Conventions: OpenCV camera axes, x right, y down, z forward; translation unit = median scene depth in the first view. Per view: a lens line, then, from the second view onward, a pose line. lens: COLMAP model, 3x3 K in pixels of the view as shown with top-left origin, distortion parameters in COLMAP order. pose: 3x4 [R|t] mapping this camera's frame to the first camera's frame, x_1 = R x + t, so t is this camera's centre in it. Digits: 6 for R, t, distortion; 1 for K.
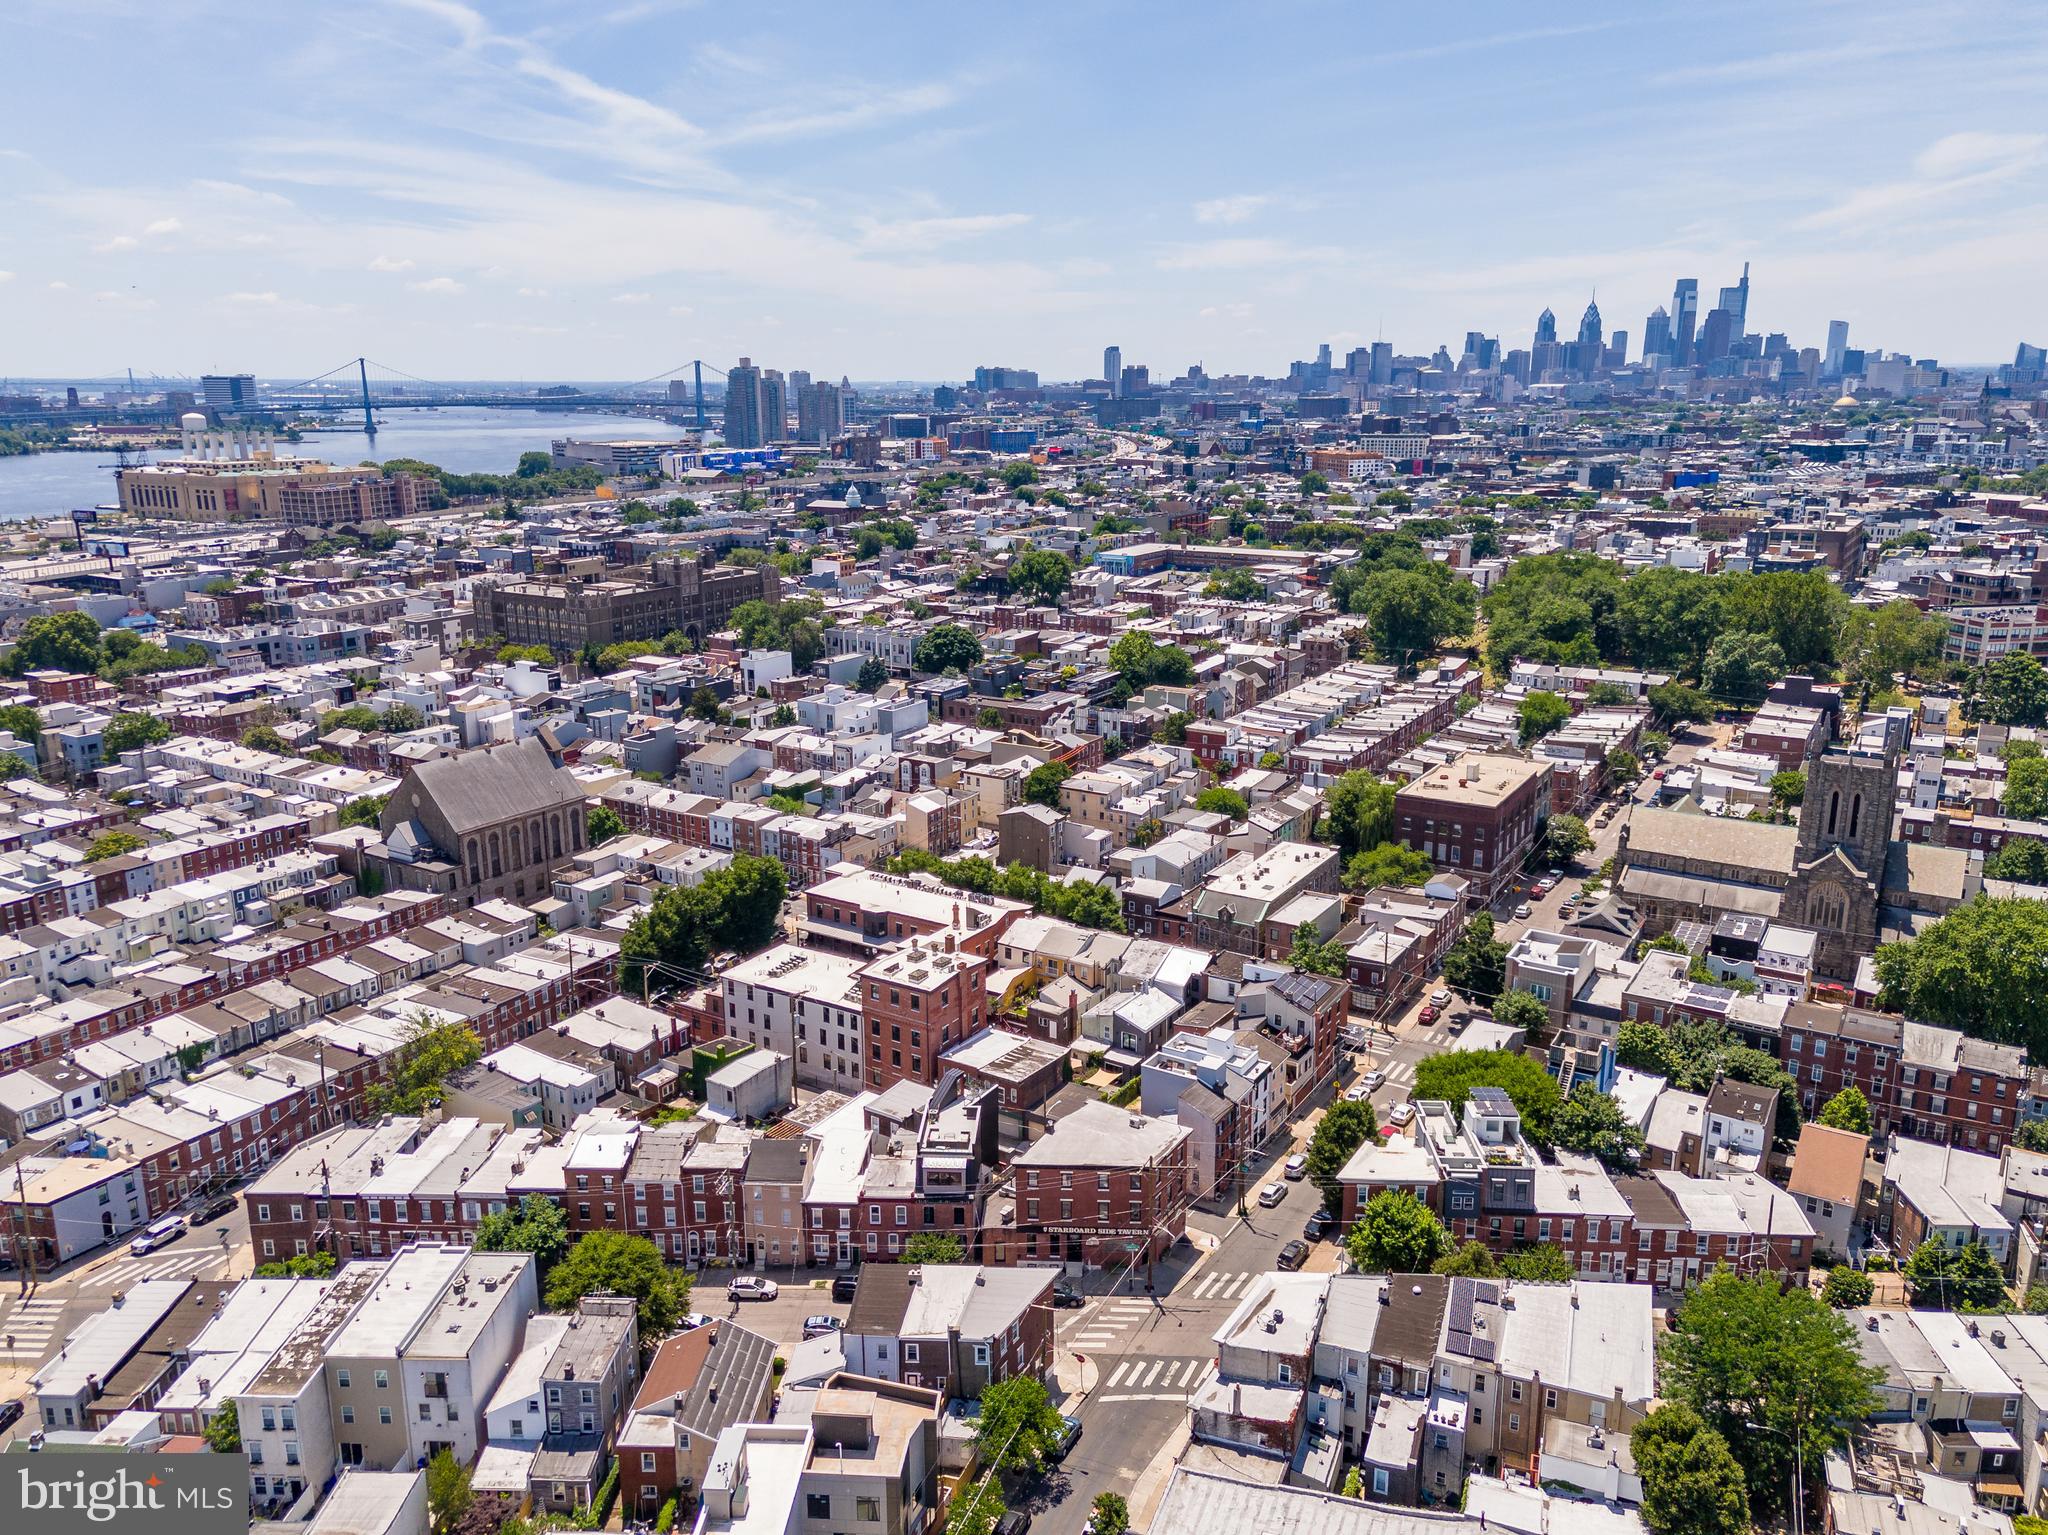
lens RADIAL K [[1508.9, 0, 1025.3], [0, 1508.9, 796.5], [0, 0, 1]] dist [0.079044, -0.040957]
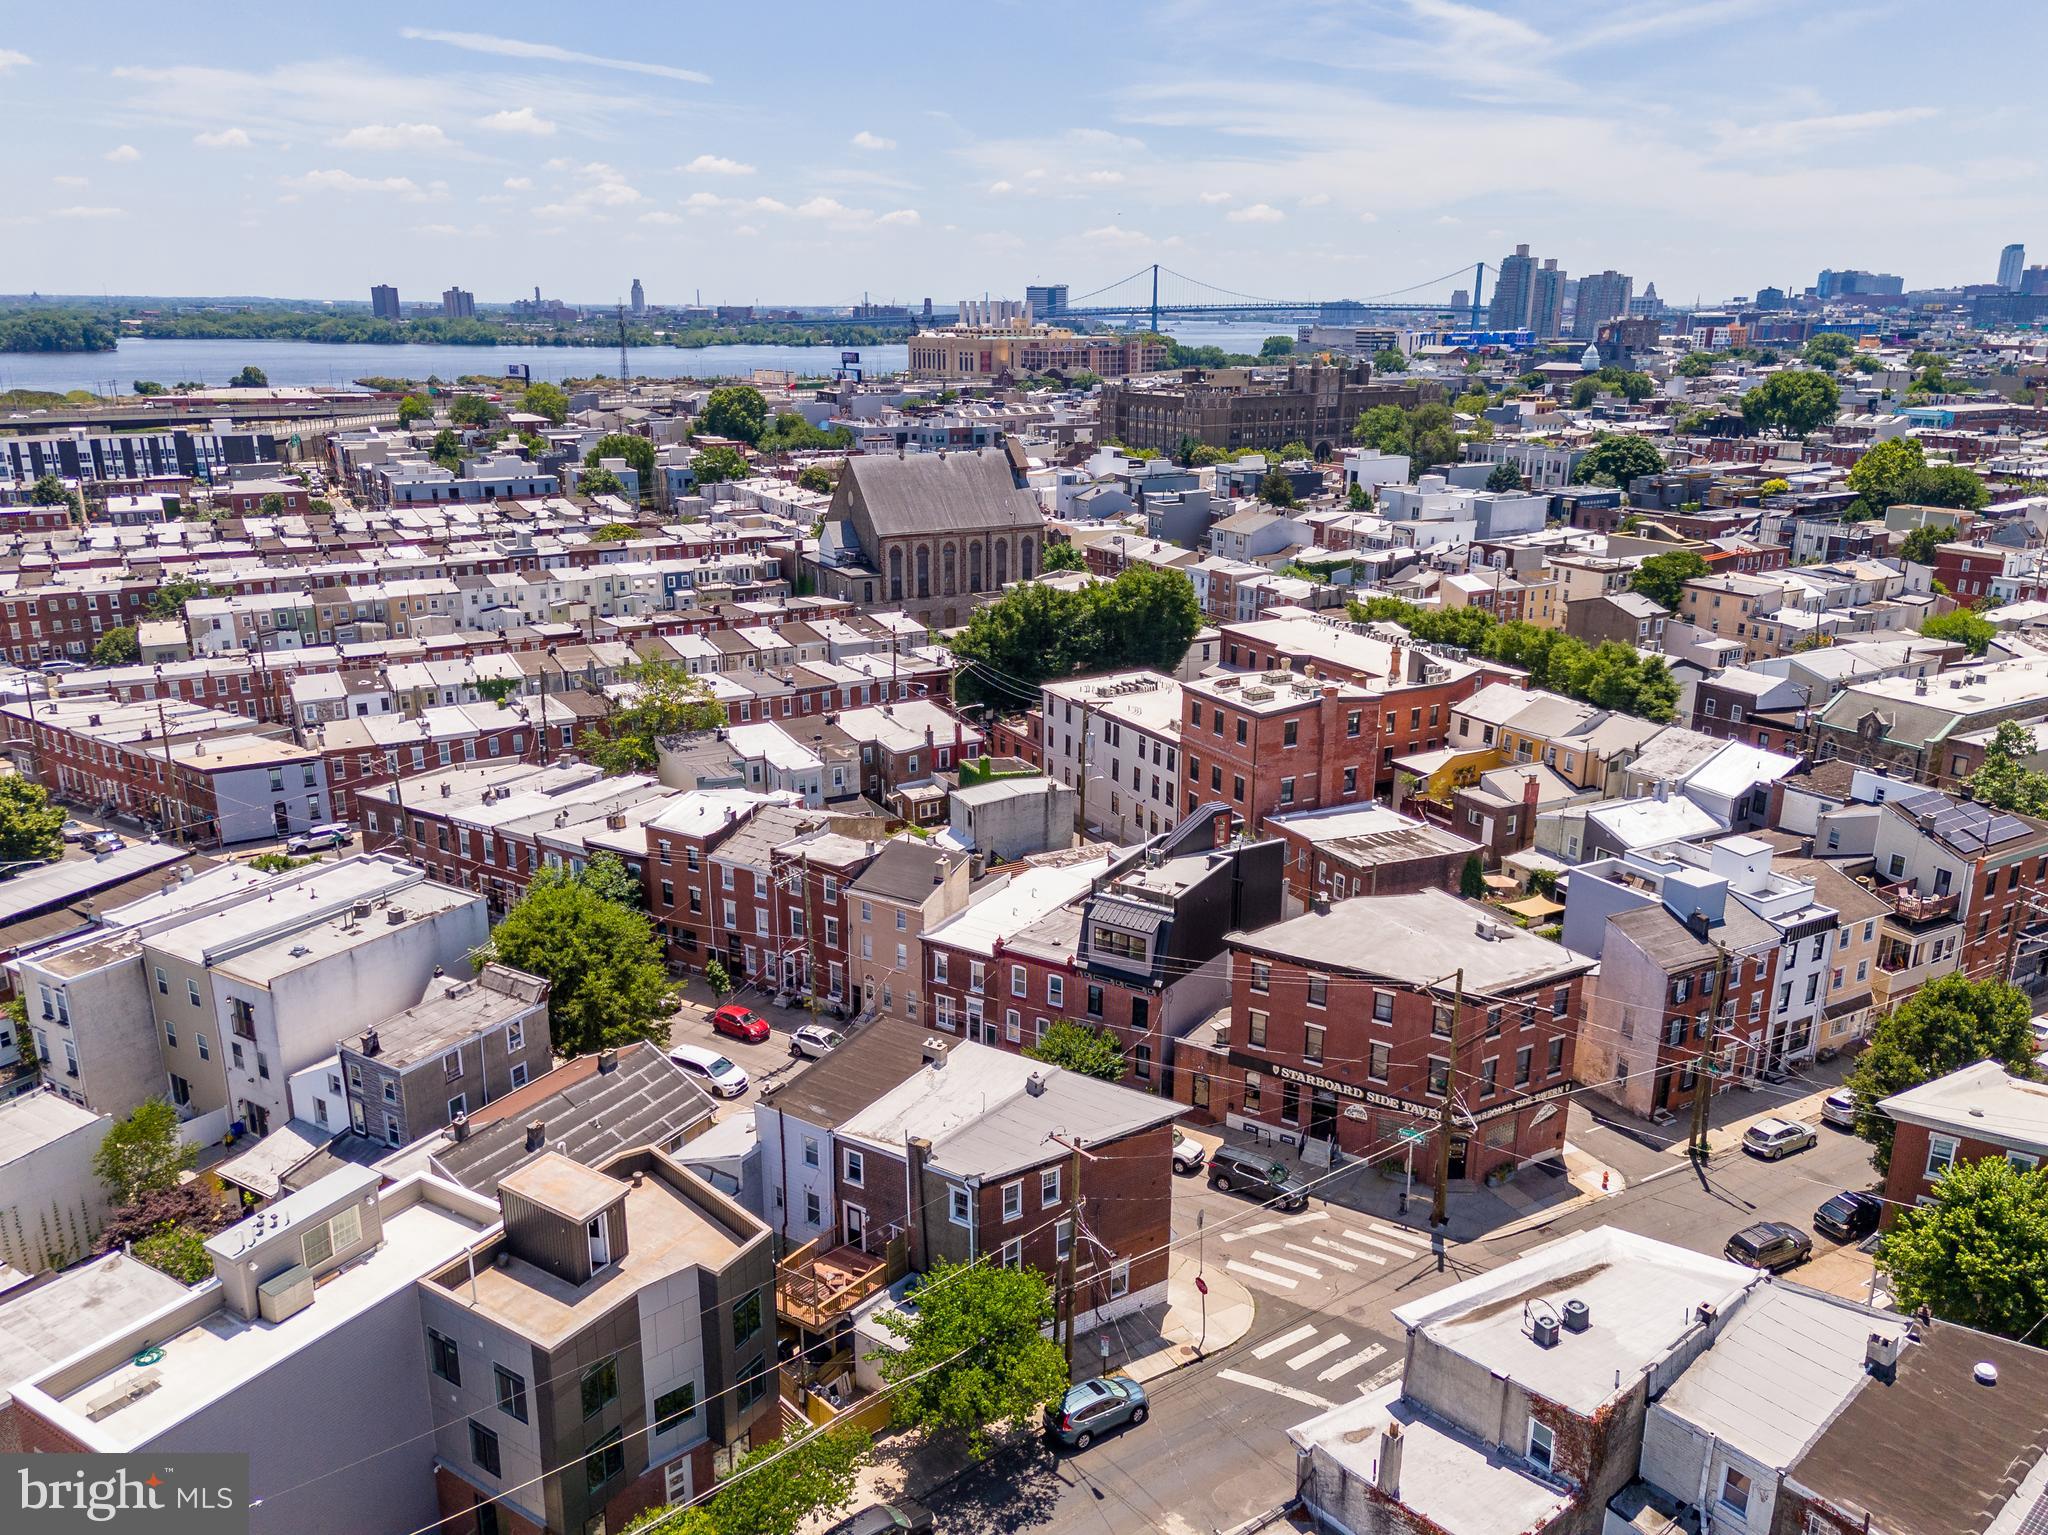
lens RADIAL K [[1508.9, 0, 1011.7], [0, 1508.9, 784.7], [0, 0, 1]] dist [0.079044, -0.040957]
pose [[0.878544, 0.151909, -0.452861, 0.126401], [-0.134908, 0.988394, 0.069831, 0.116595], [0.458213, -0.000255, 0.888842, 0.343719]]
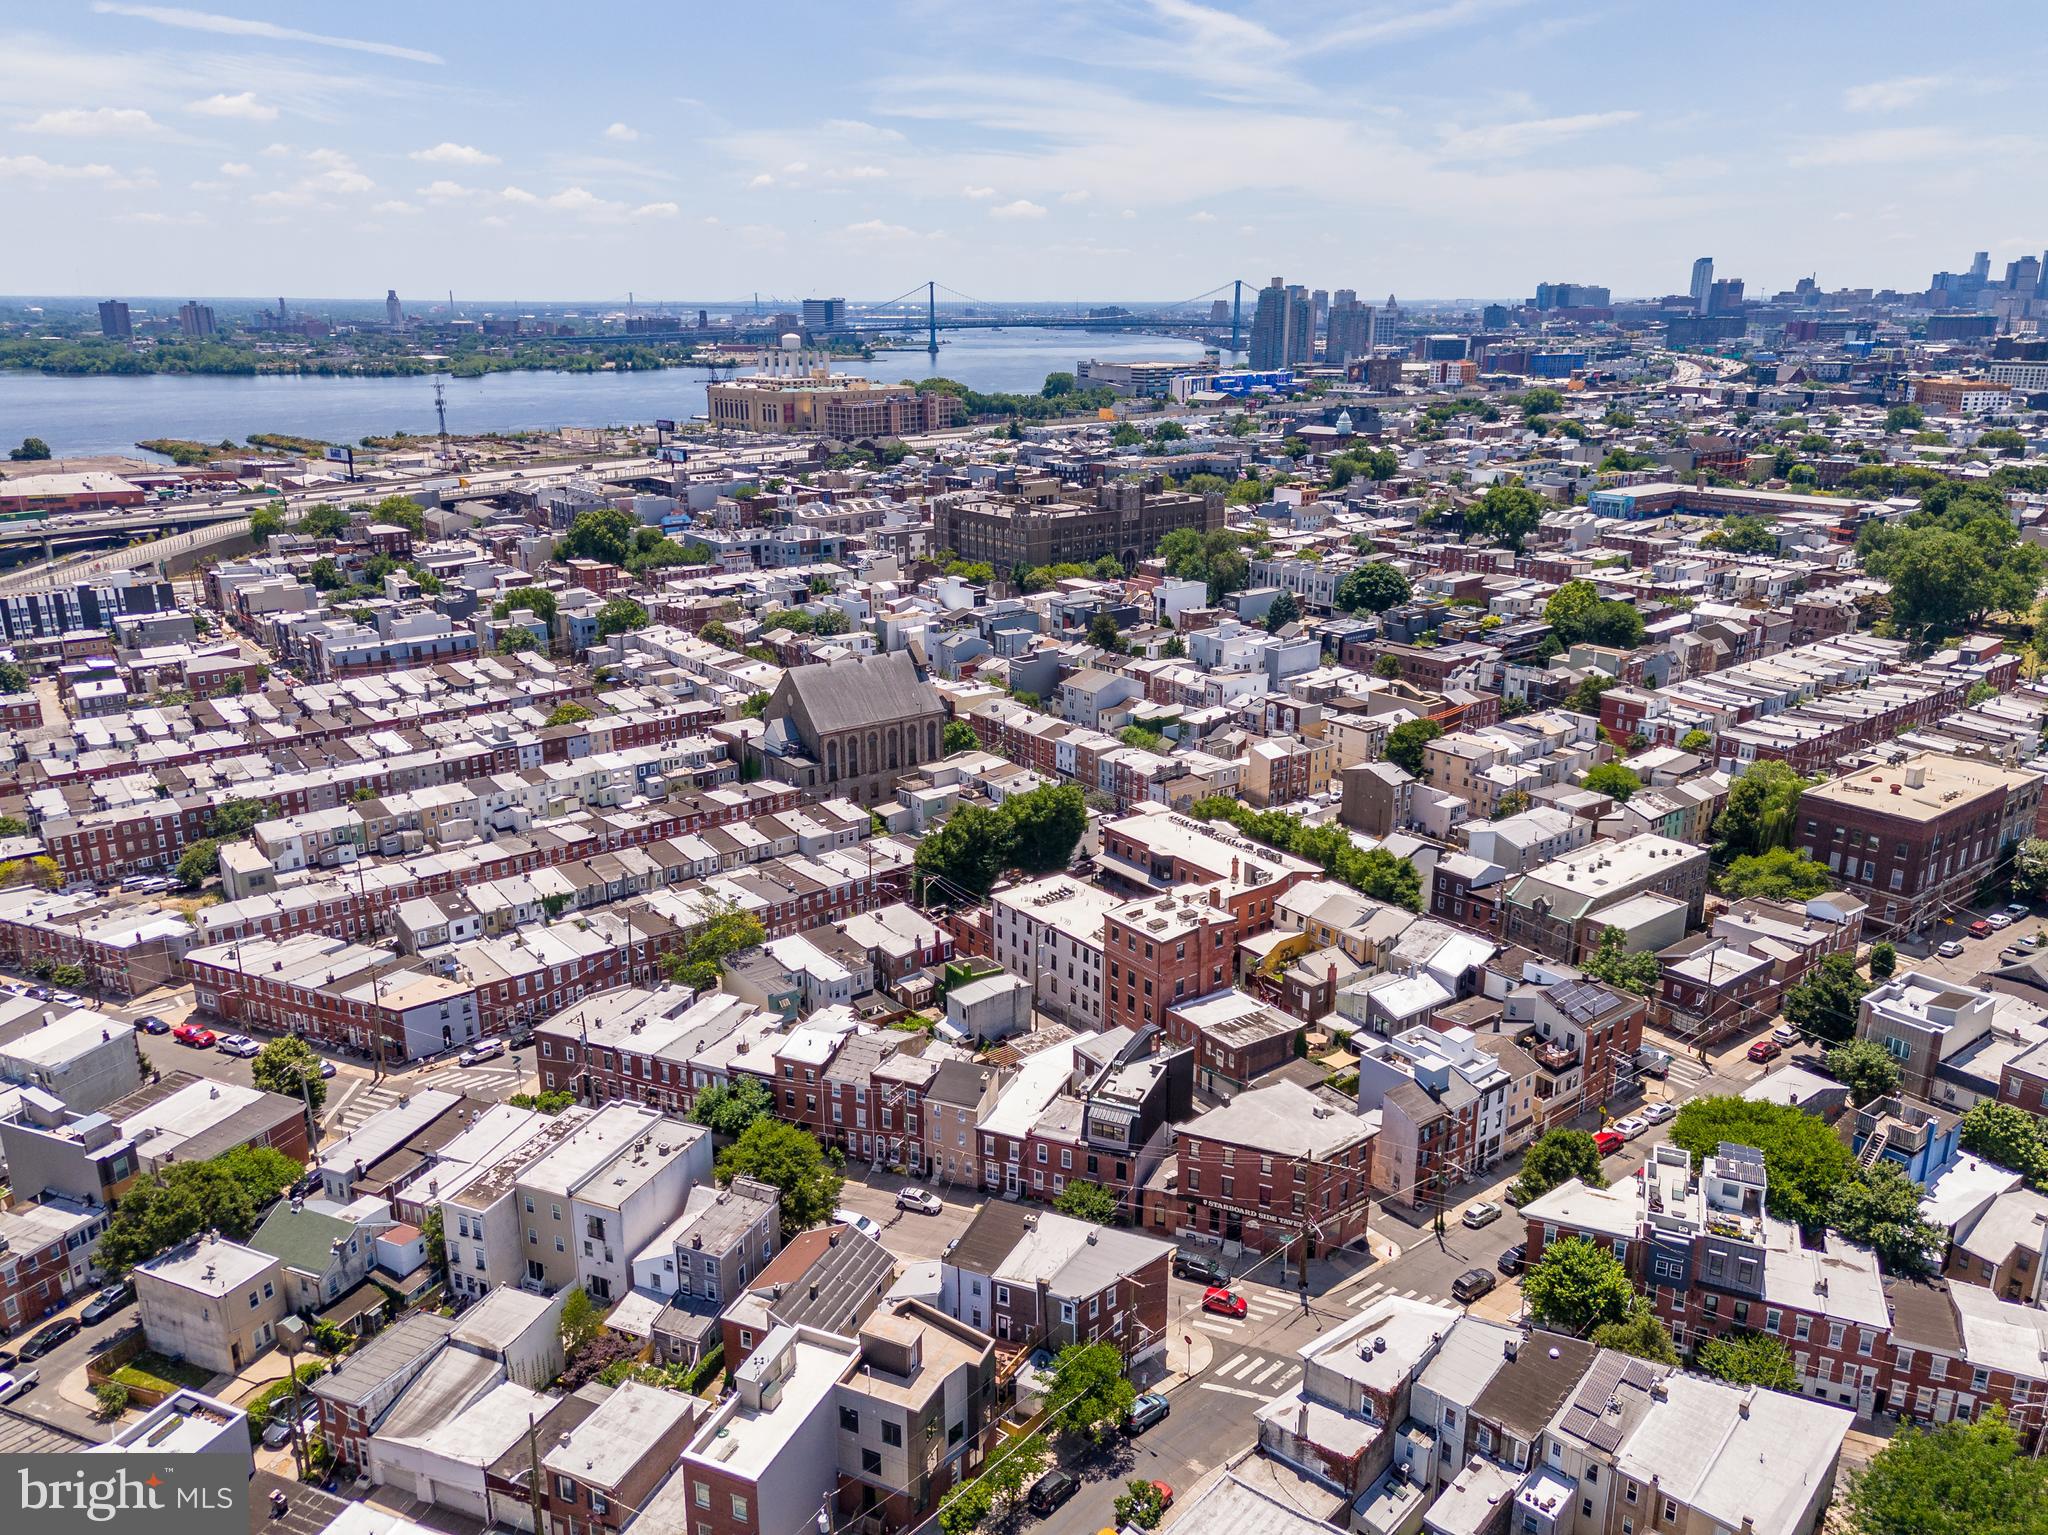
lens RADIAL K [[1508.9, 0, 1017.0], [0, 1508.9, 788.5], [0, 0, 1]] dist [0.079044, -0.040957]
pose [[0.939316, 0.109145, -0.325227, 0.141985], [-0.094918, 0.993714, 0.059347, -0.017887], [0.329660, -0.024876, 0.943772, 0.039280]]
